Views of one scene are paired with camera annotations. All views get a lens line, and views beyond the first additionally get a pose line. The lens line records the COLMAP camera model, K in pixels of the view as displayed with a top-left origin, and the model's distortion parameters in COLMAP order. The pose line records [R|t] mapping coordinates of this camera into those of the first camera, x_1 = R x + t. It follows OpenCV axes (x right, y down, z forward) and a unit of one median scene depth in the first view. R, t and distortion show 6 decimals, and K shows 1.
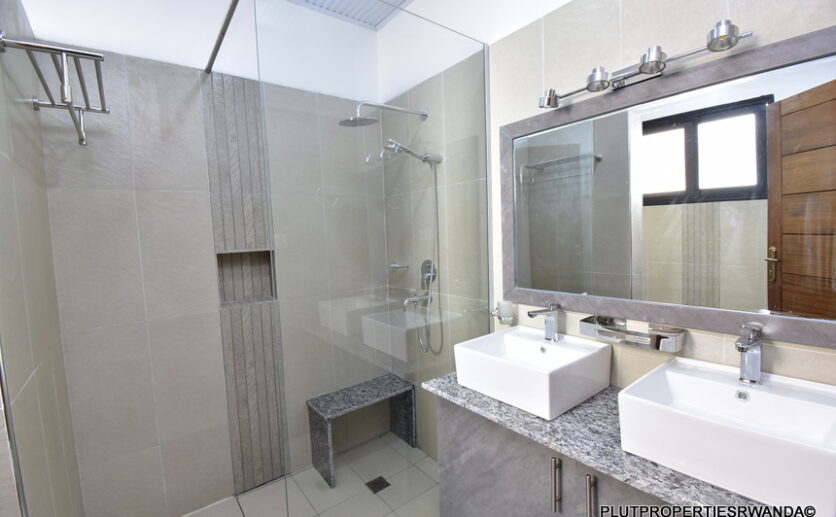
lens RADIAL K [[367.2, 0, 414.2], [0, 367.2, 260.3], [0, 0, 1]] dist [0.015323, -0.021117]
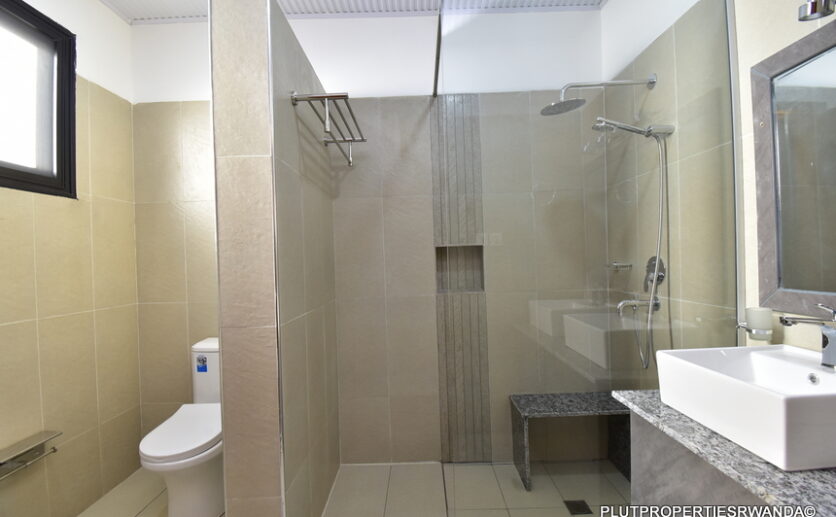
lens RADIAL K [[367.2, 0, 414.2], [0, 367.2, 260.3], [0, 0, 1]] dist [0.015323, -0.021117]
pose [[0.786983, 0.017637, -0.616722, 0.138722], [-0.043535, 0.998687, -0.026994, 0.060505], [0.615437, 0.048093, 0.786718, 0.034736]]
